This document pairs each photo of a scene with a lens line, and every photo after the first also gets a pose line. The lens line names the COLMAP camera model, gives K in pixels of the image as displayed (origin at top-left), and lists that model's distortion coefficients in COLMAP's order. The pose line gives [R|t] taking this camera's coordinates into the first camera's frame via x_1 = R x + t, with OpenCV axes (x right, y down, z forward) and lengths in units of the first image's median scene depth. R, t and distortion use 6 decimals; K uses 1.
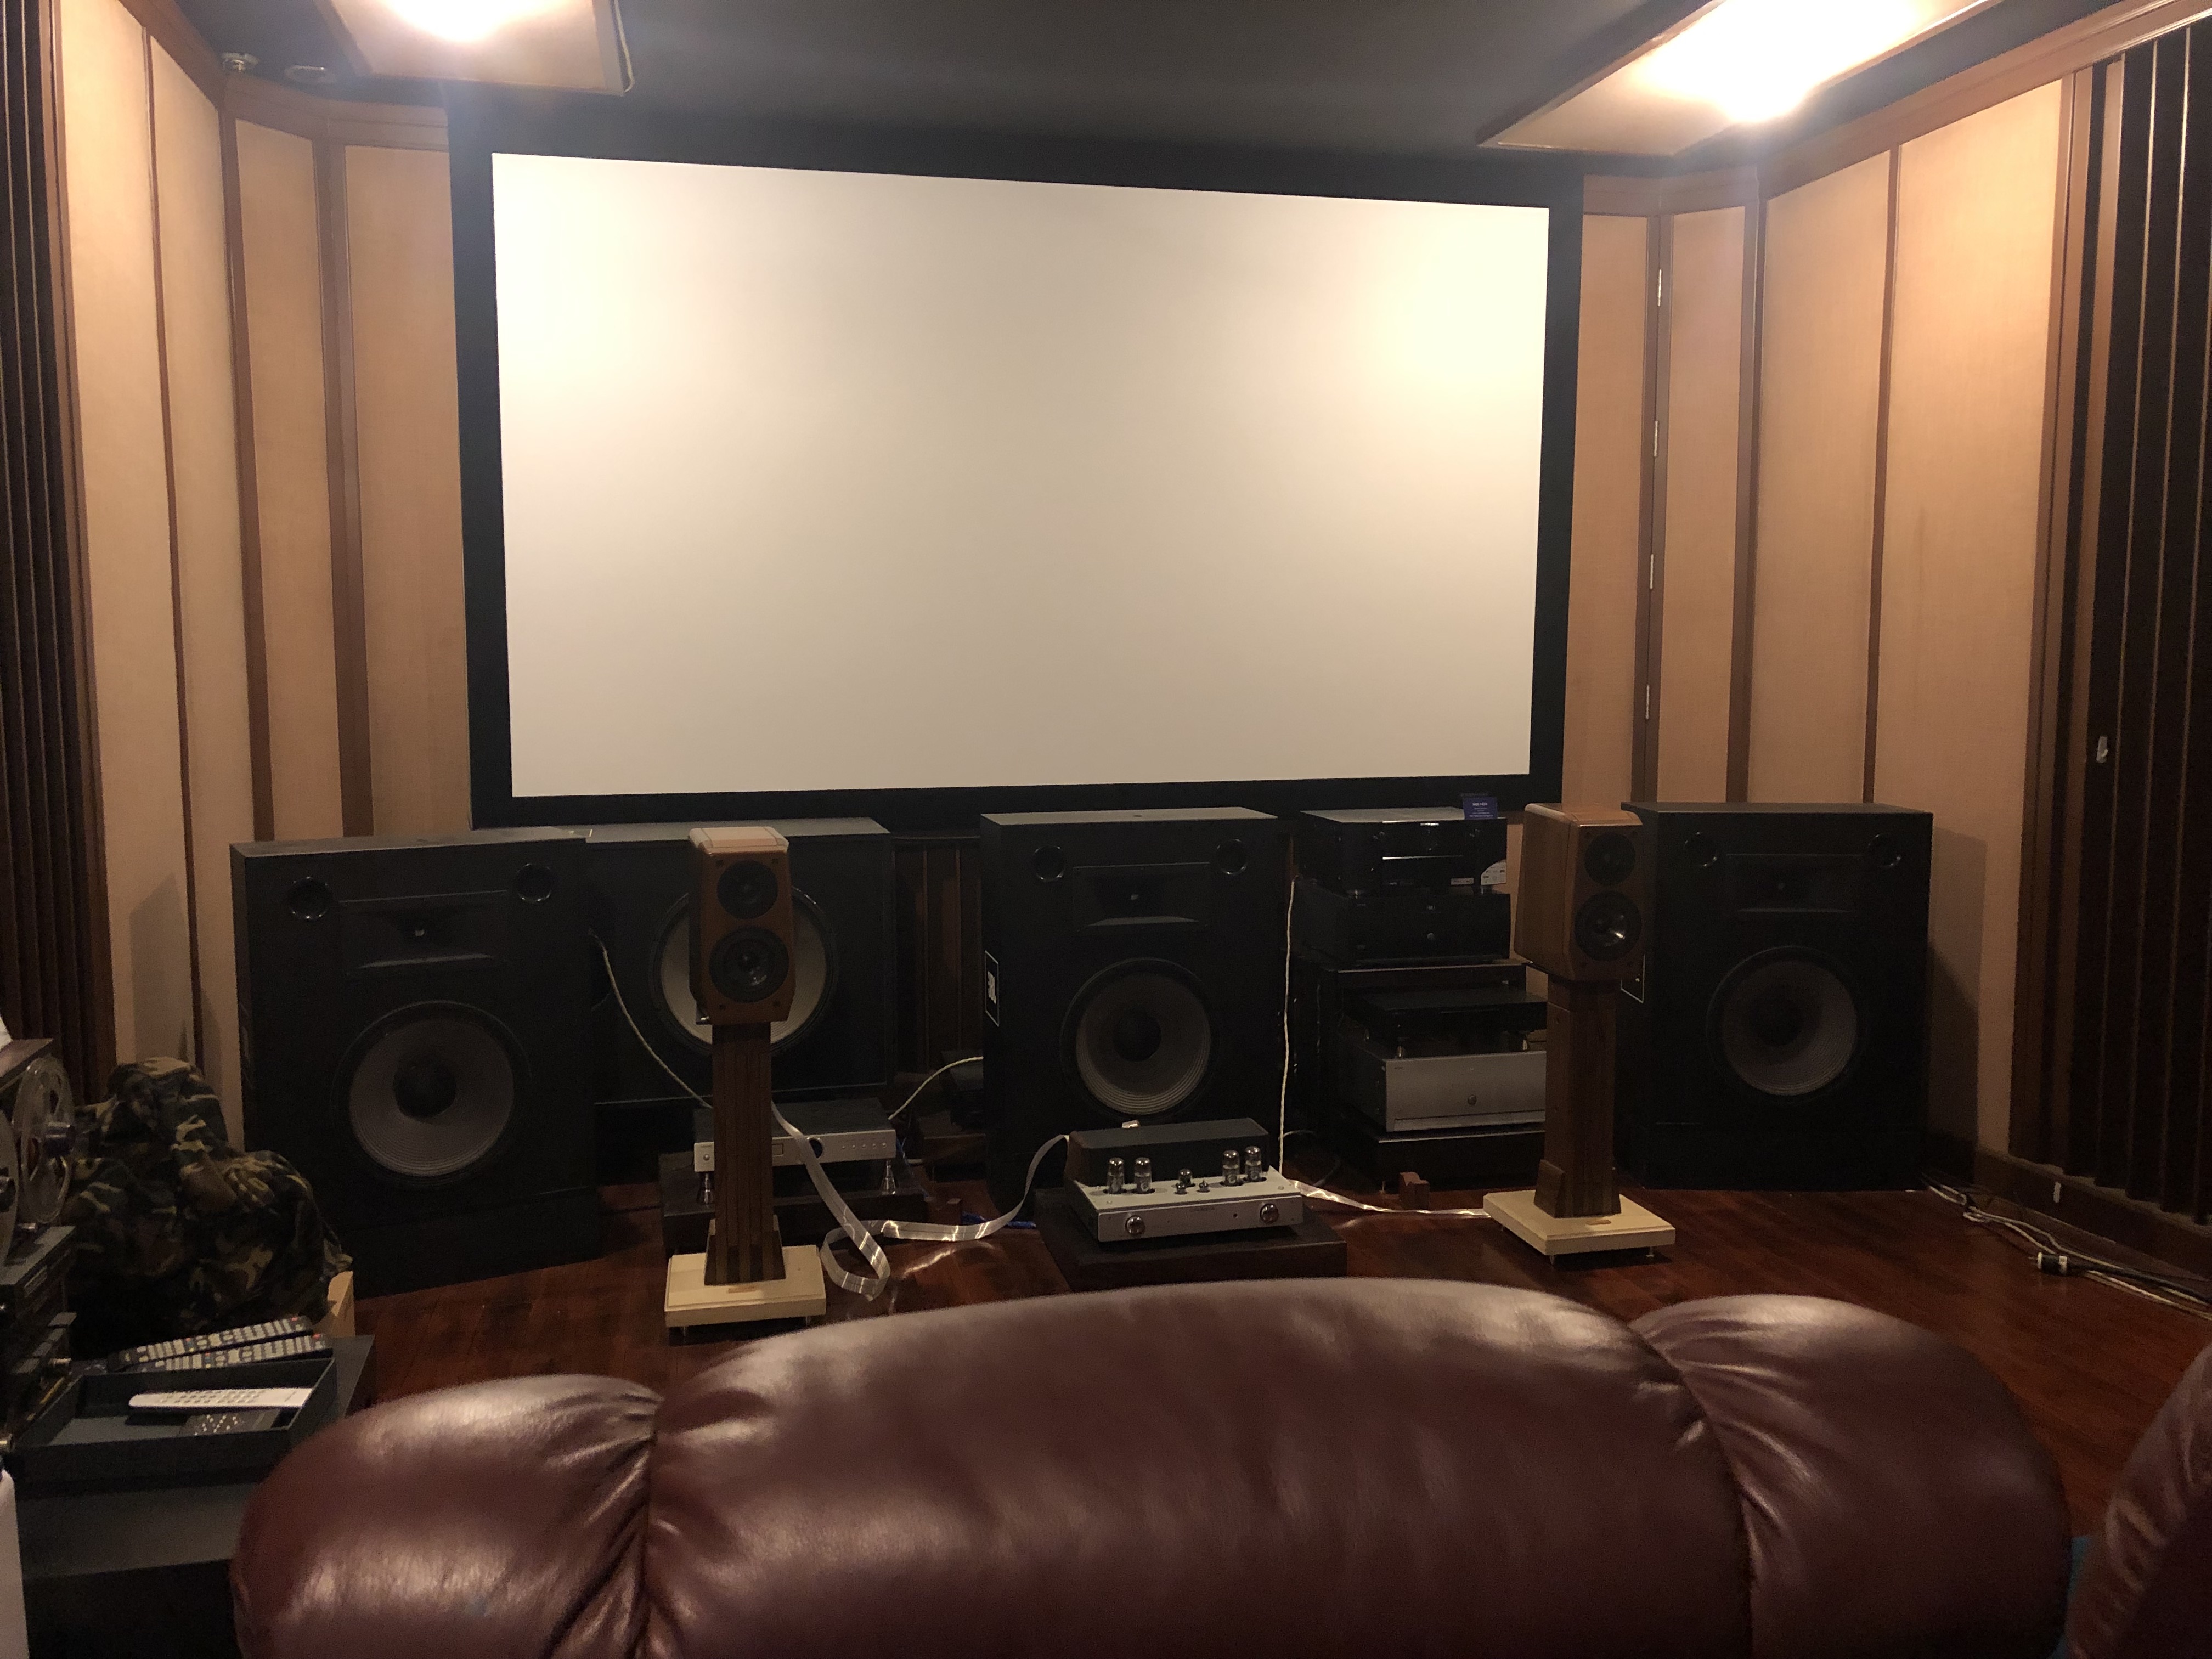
lens RADIAL K [[1802.0, 0, 1101.8], [0, 1802.0, 824.4], [0, 0, 1]] dist [0.031945, -0.042559]
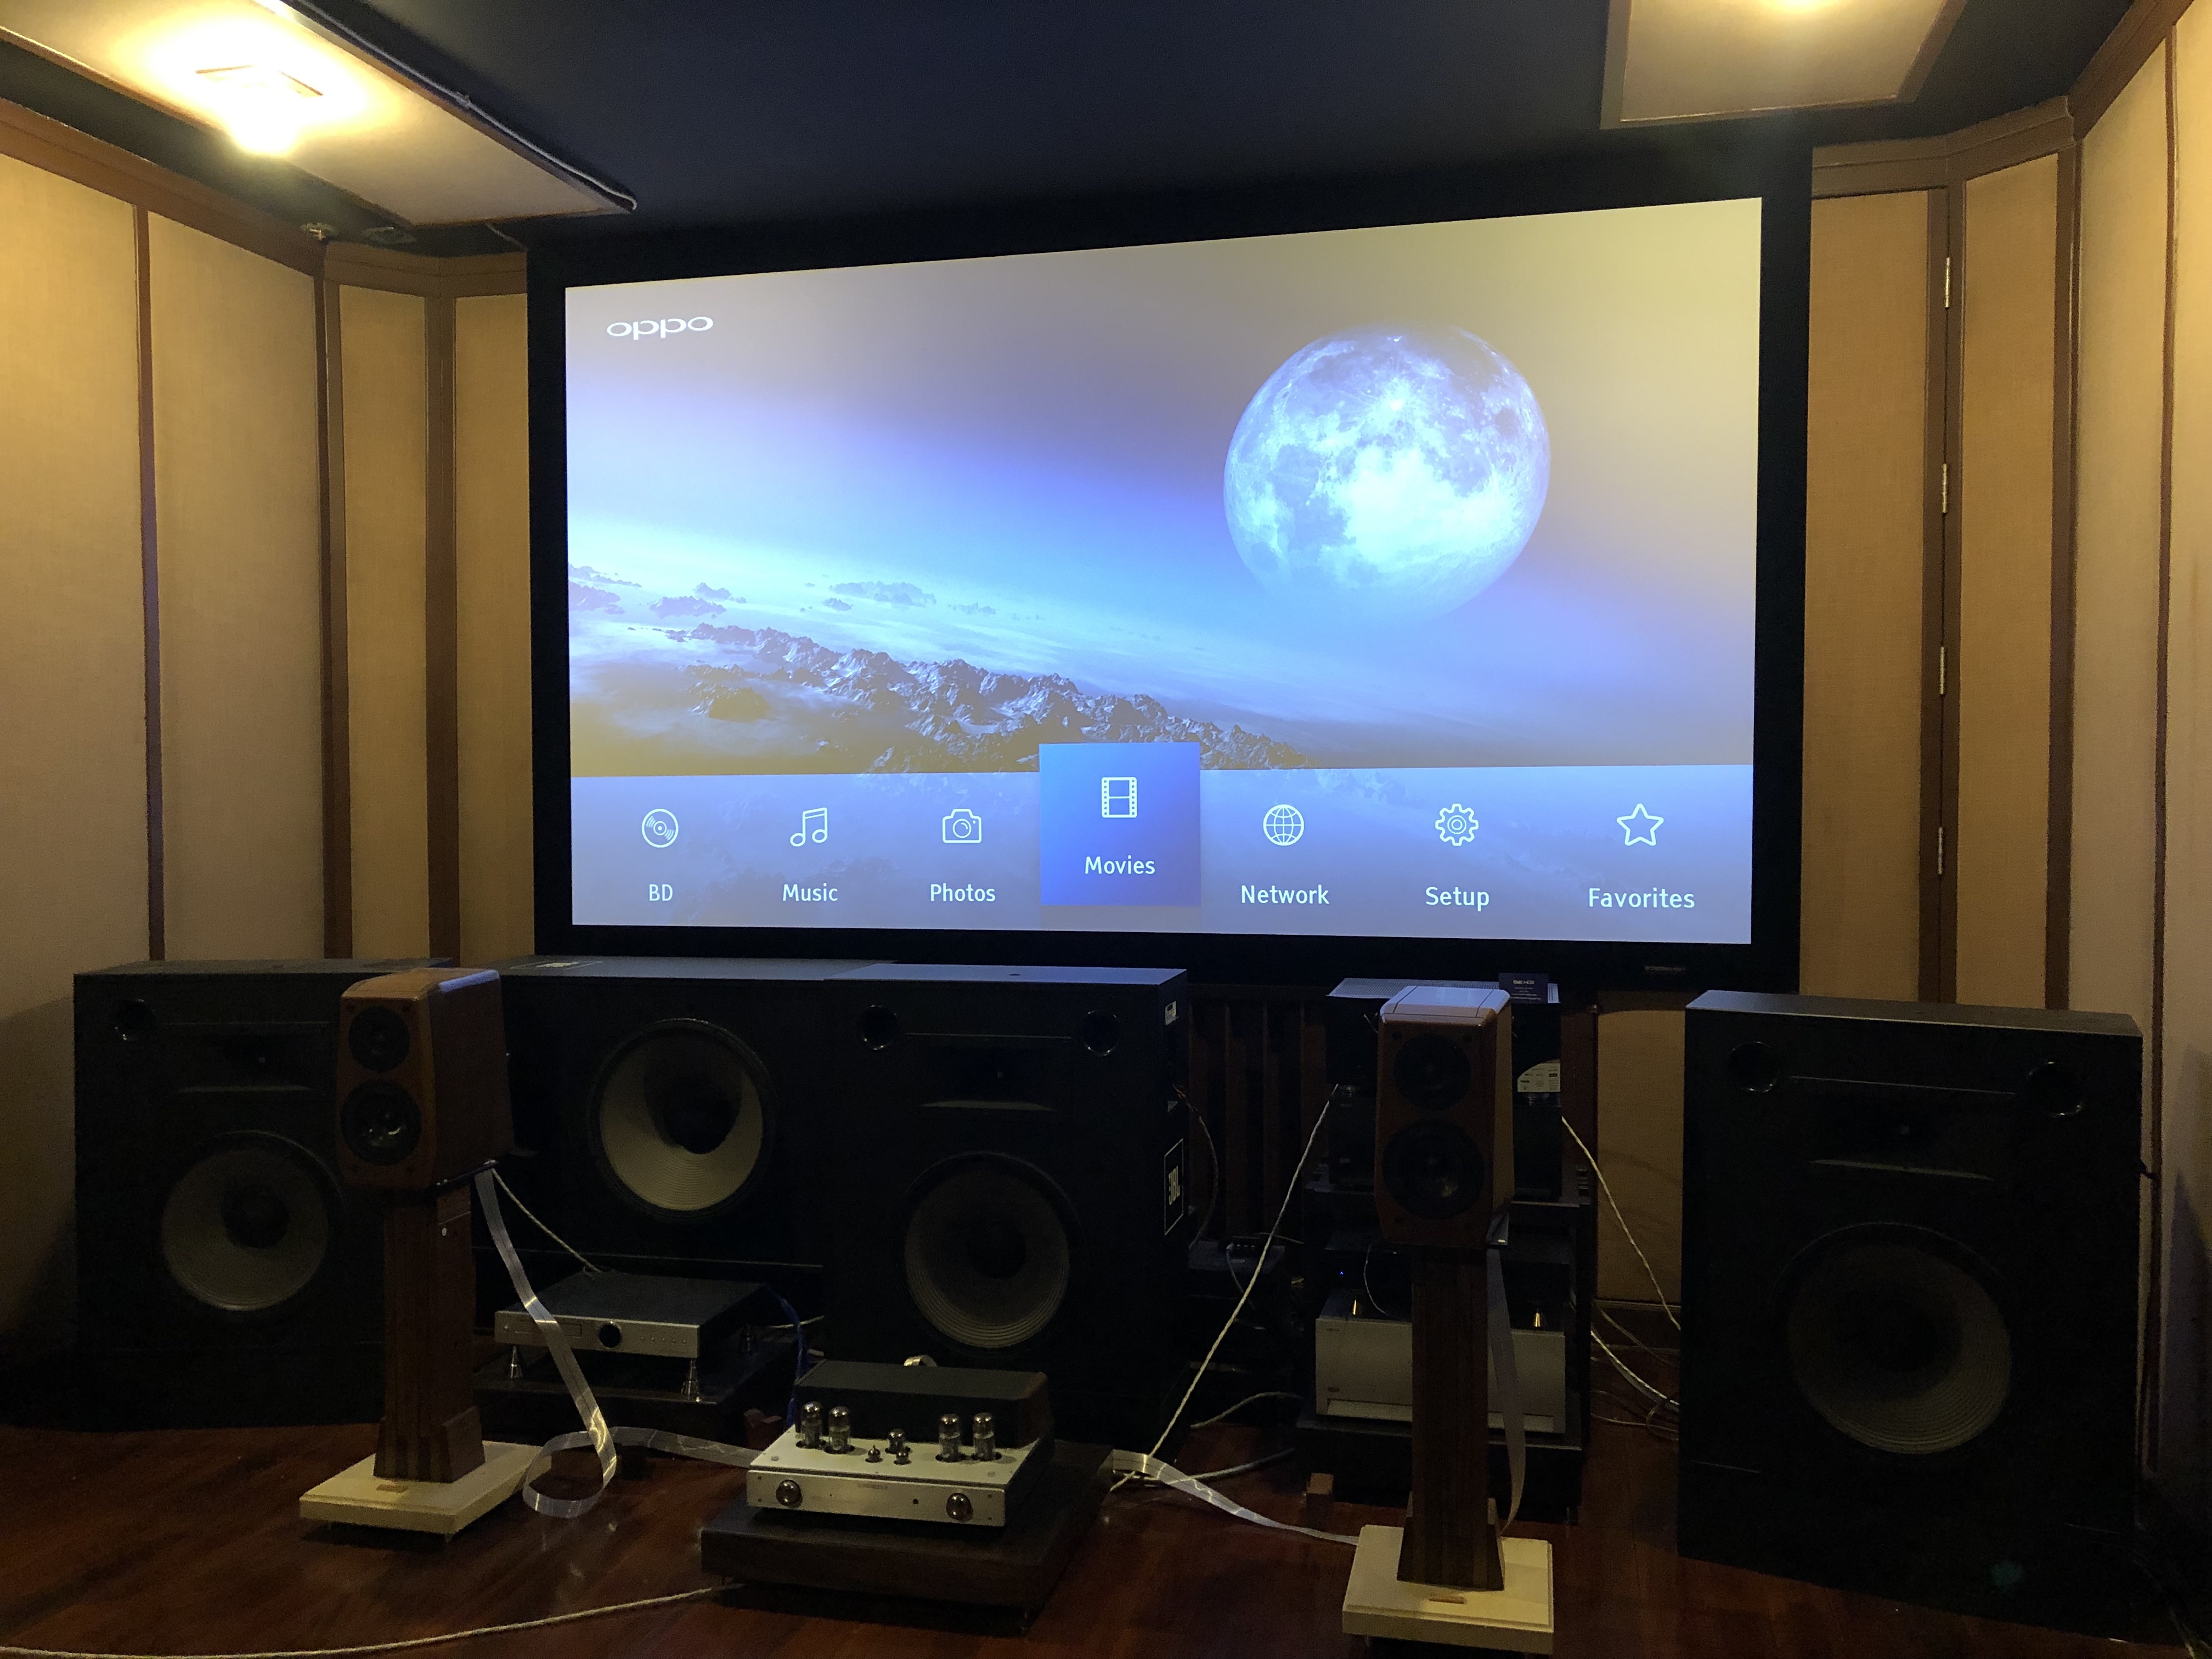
lens RADIAL K [[1802.0, 0, 1114.8], [0, 1802.0, 826.0], [0, 0, 1]] dist [0.031945, -0.042559]
pose [[0.894786, 0.012992, -0.446307, 0.417392], [-0.044917, 0.997125, -0.061026, -0.024488], [0.444231, 0.074652, 0.892797, 0.270720]]
